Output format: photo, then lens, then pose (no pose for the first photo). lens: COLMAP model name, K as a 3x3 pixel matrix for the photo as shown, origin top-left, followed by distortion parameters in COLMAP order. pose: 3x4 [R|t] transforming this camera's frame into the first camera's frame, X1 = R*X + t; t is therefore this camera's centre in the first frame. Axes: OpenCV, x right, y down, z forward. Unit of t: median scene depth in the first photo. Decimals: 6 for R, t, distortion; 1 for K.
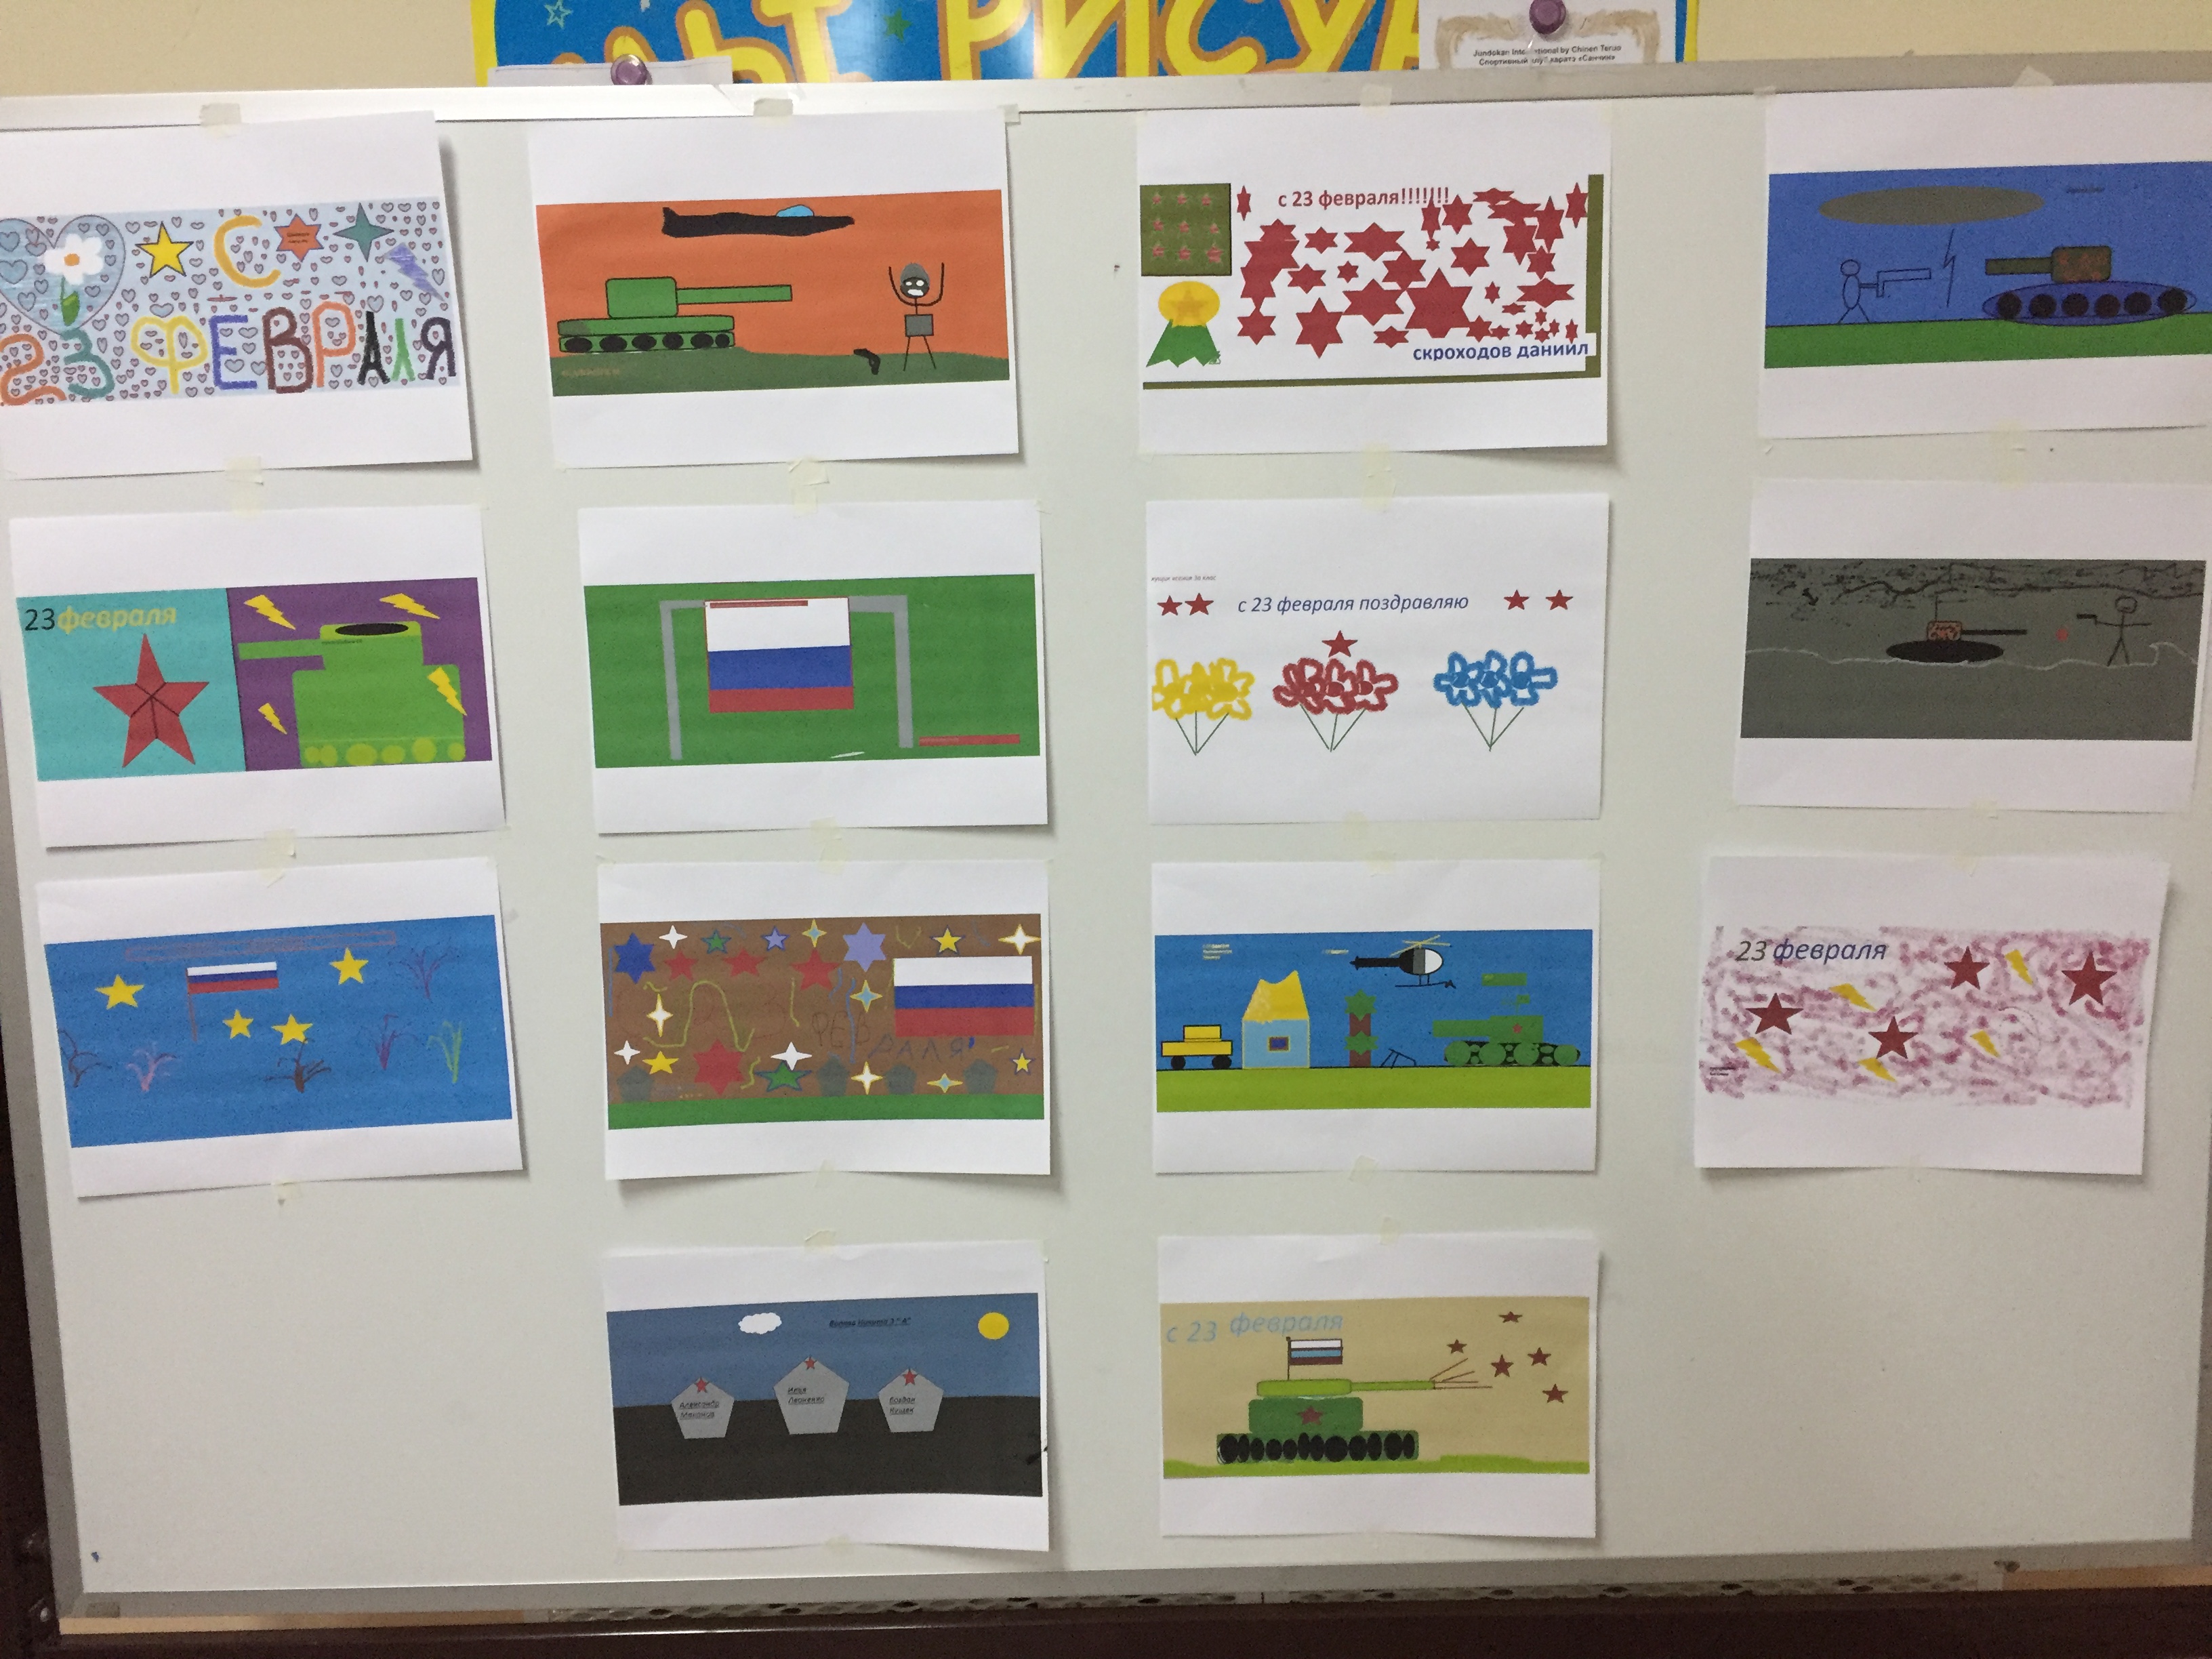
lens RADIAL K [[1880.9, 0, 1103.0], [0, 1880.9, 831.8], [0, 0, 1]] dist [0.035812, -0.044522]
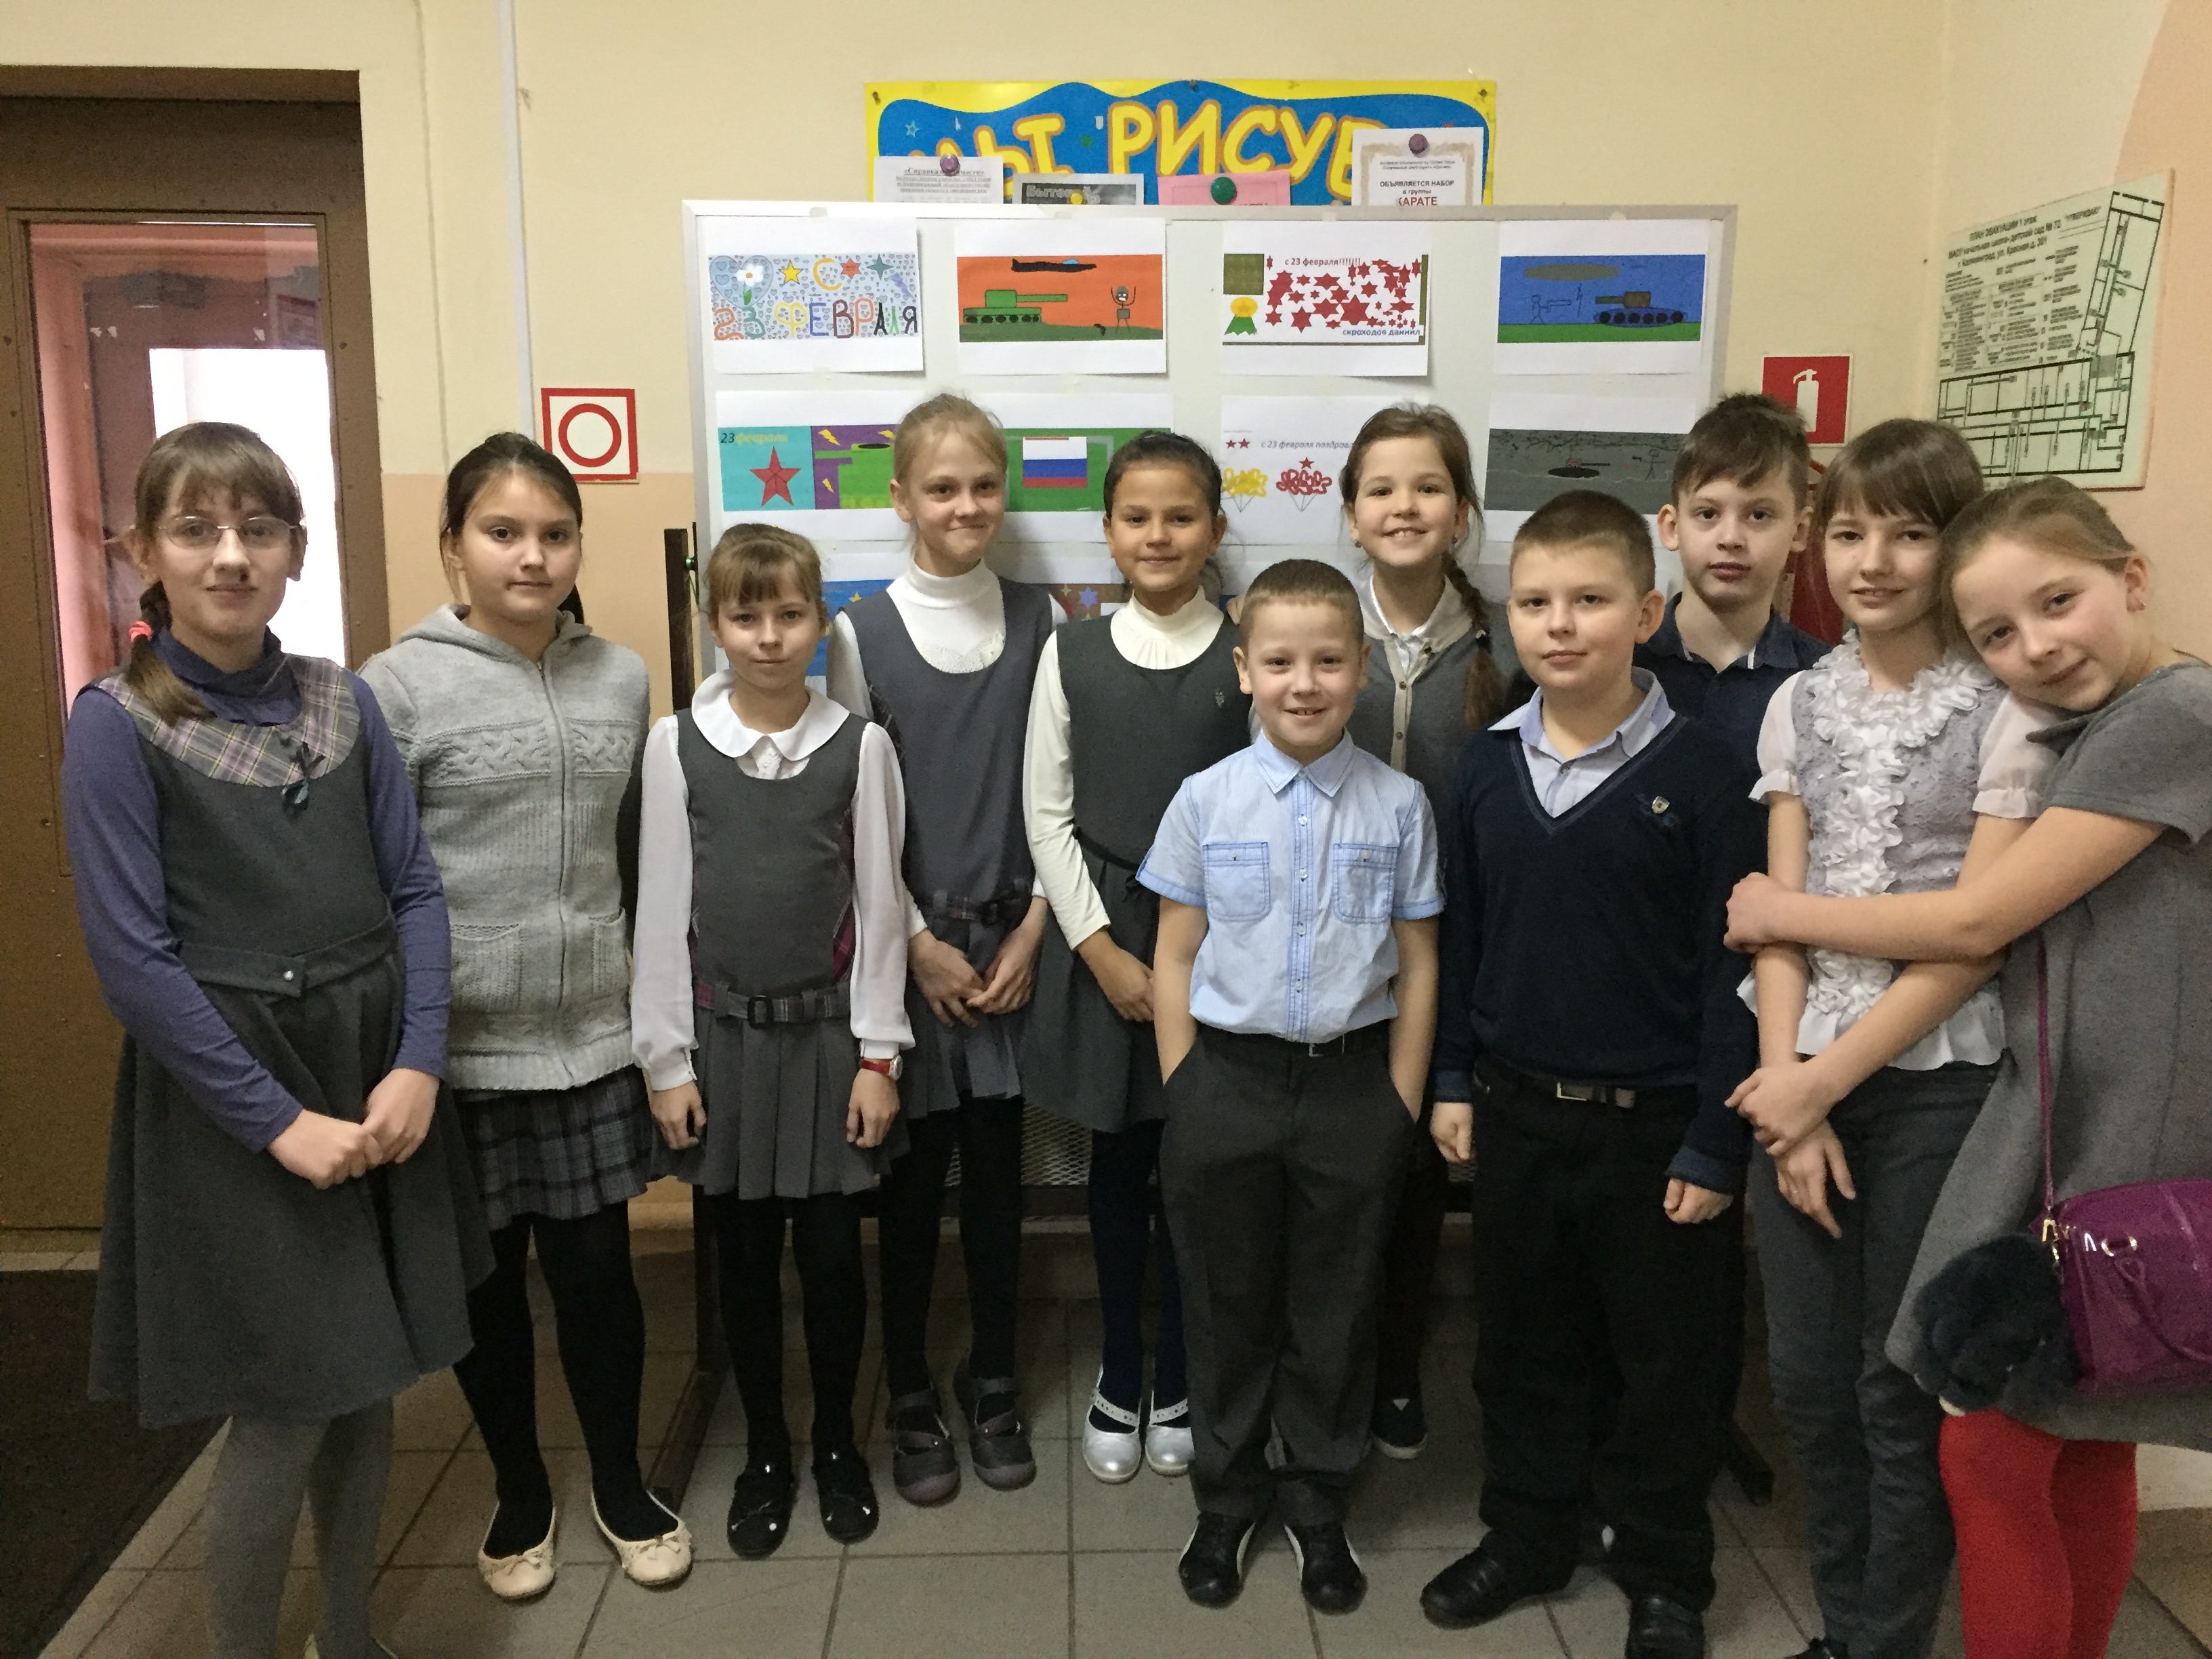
lens RADIAL K [[1880.9, 0, 1111.0], [0, 1880.9, 828.4], [0, 0, 1]] dist [0.035812, -0.044522]
pose [[0.999111, 0.015786, 0.039087, -0.190330], [-0.018837, 0.996699, 0.078965, 0.163715], [-0.037711, -0.079631, 0.996111, -1.277775]]
